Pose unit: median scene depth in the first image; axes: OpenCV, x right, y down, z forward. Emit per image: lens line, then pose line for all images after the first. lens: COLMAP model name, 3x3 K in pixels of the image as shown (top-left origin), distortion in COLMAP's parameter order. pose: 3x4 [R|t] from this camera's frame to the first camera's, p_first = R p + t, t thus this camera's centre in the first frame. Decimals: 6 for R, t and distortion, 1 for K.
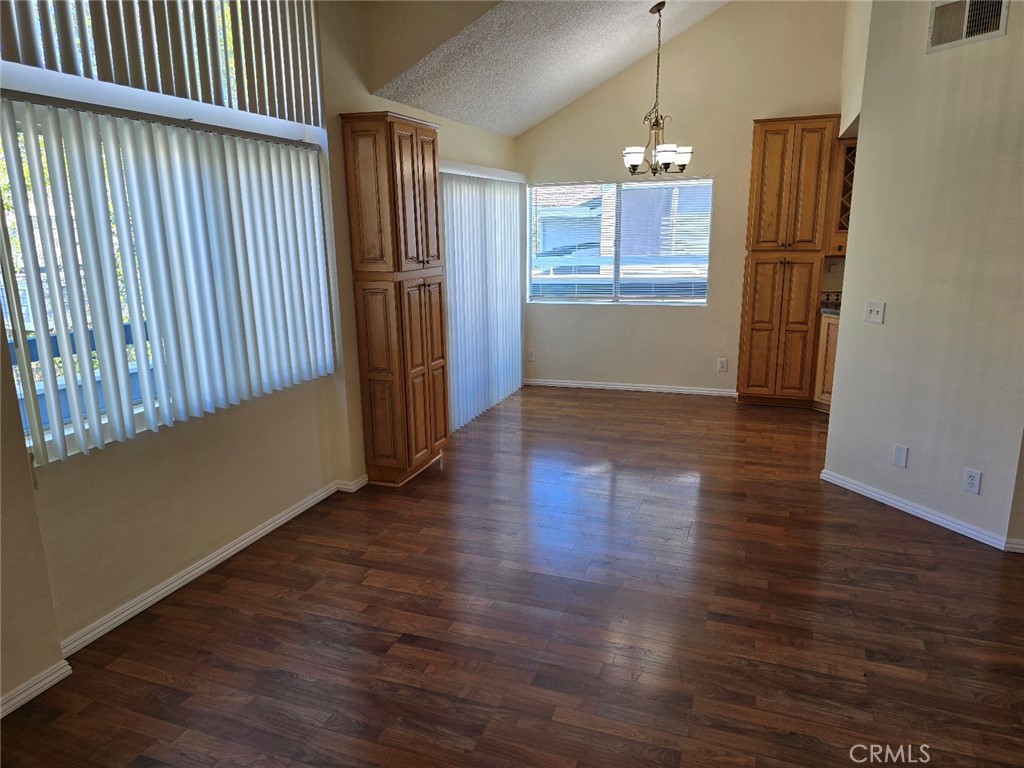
lens RADIAL K [[693.9, 0, 520.1], [0, 693.9, 373.7], [0, 0, 1]] dist [0.051717, -0.033742]
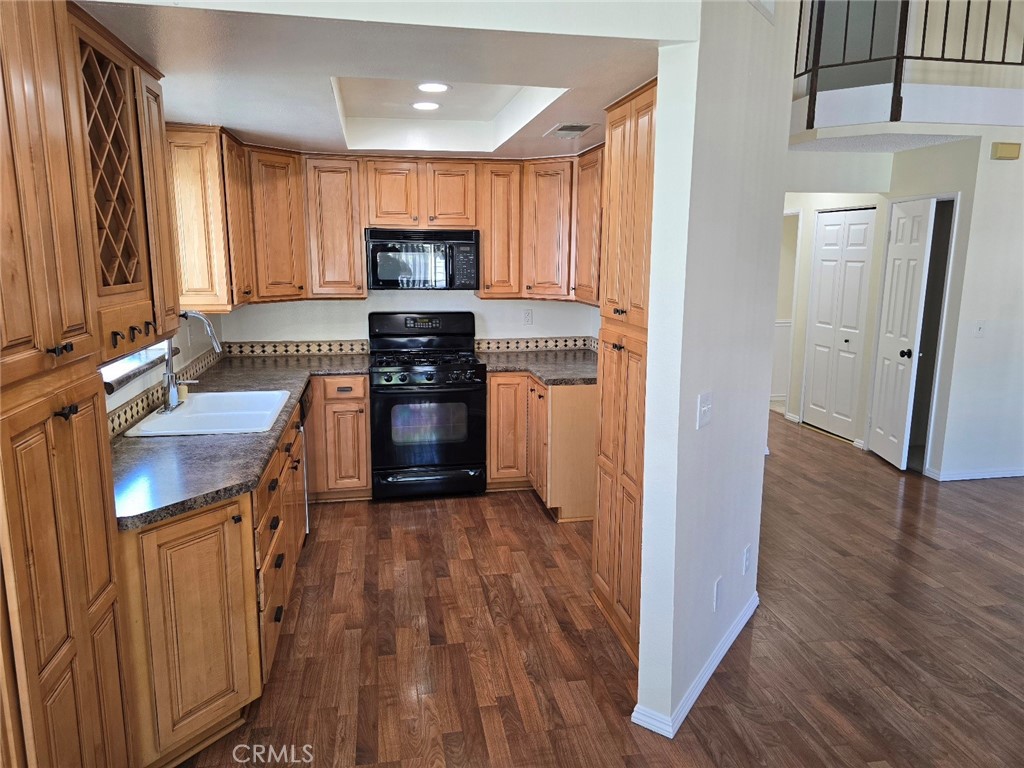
lens RADIAL K [[693.9, 0, 515.1], [0, 693.9, 376.0], [0, 0, 1]] dist [0.051717, -0.033742]
pose [[-0.509479, -0.146611, 0.847901, 0.076152], [0.186321, 0.943204, 0.275045, -0.270396], [-0.840069, 0.298112, -0.453226, 1.222207]]
